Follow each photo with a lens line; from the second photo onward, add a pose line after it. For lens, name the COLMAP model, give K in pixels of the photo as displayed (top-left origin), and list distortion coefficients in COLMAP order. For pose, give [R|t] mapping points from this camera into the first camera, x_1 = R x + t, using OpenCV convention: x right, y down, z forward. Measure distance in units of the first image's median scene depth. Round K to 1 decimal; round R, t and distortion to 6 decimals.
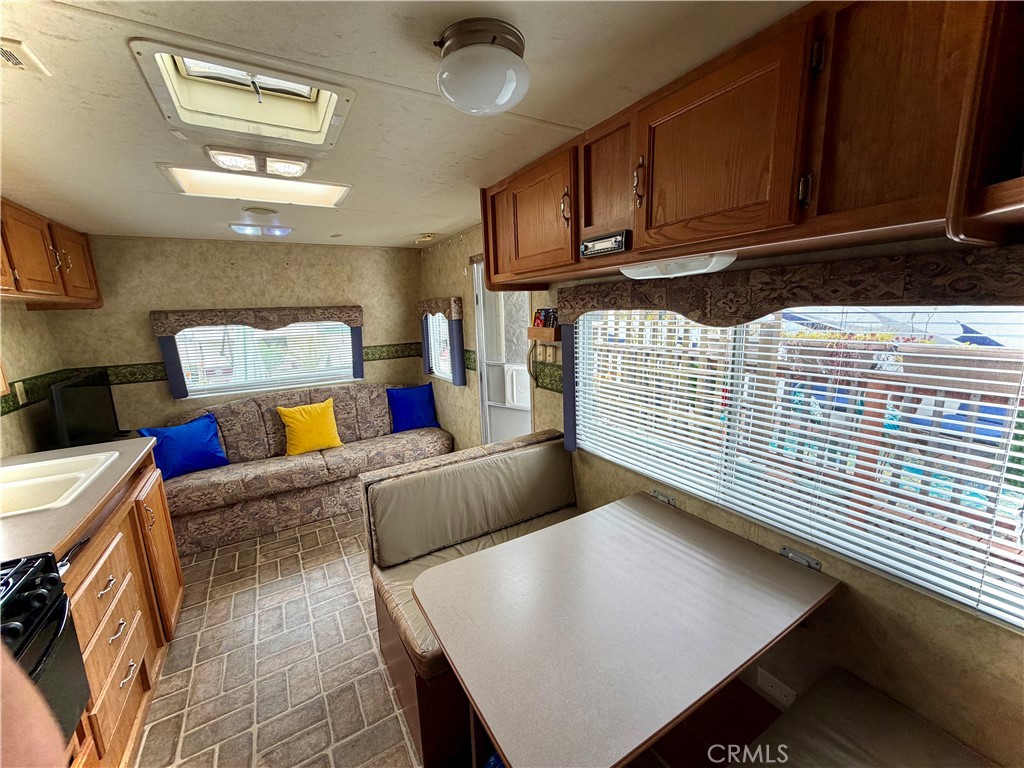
lens RADIAL K [[406.3, 0, 508.2], [0, 406.3, 384.6], [0, 0, 1]] dist [0.000804, -0.000022]
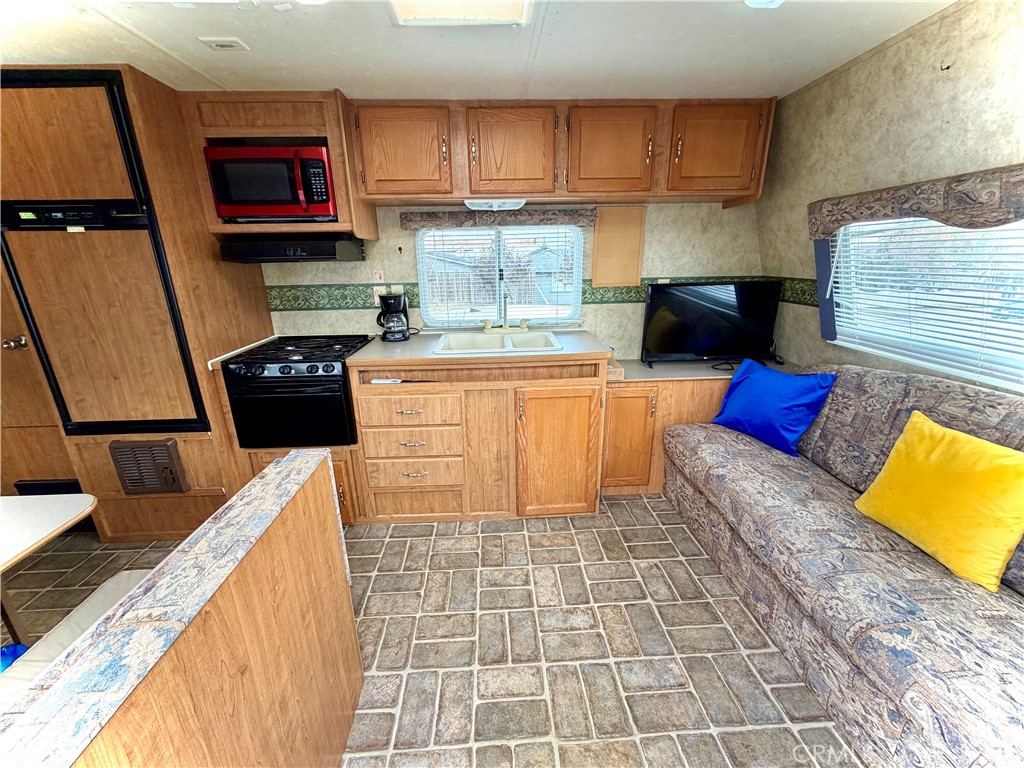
lens RADIAL K [[406.3, 0, 507.8], [0, 406.3, 384.5], [0, 0, 1]] dist [0.000804, -0.000022]
pose [[-0.471056, 0.304020, -0.828057, 0.012054], [-0.129292, 0.904796, 0.405745, -0.154866], [0.872577, 0.298189, -0.386902, 1.263670]]
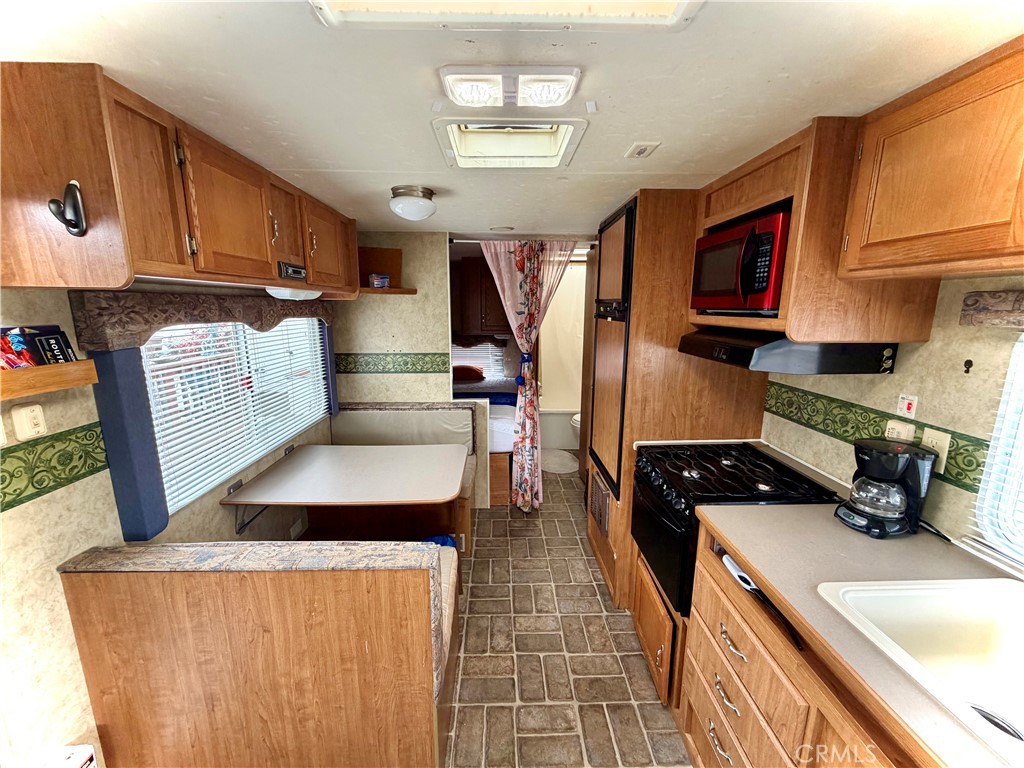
lens RADIAL K [[406.3, 0, 509.1], [0, 406.3, 385.0], [0, 0, 1]] dist [0.000804, -0.000022]
pose [[-0.869678, -0.062235, 0.489680, -0.664047], [0.118255, 0.936865, 0.329091, -0.220438], [-0.479244, 0.344110, -0.807411, 1.173538]]
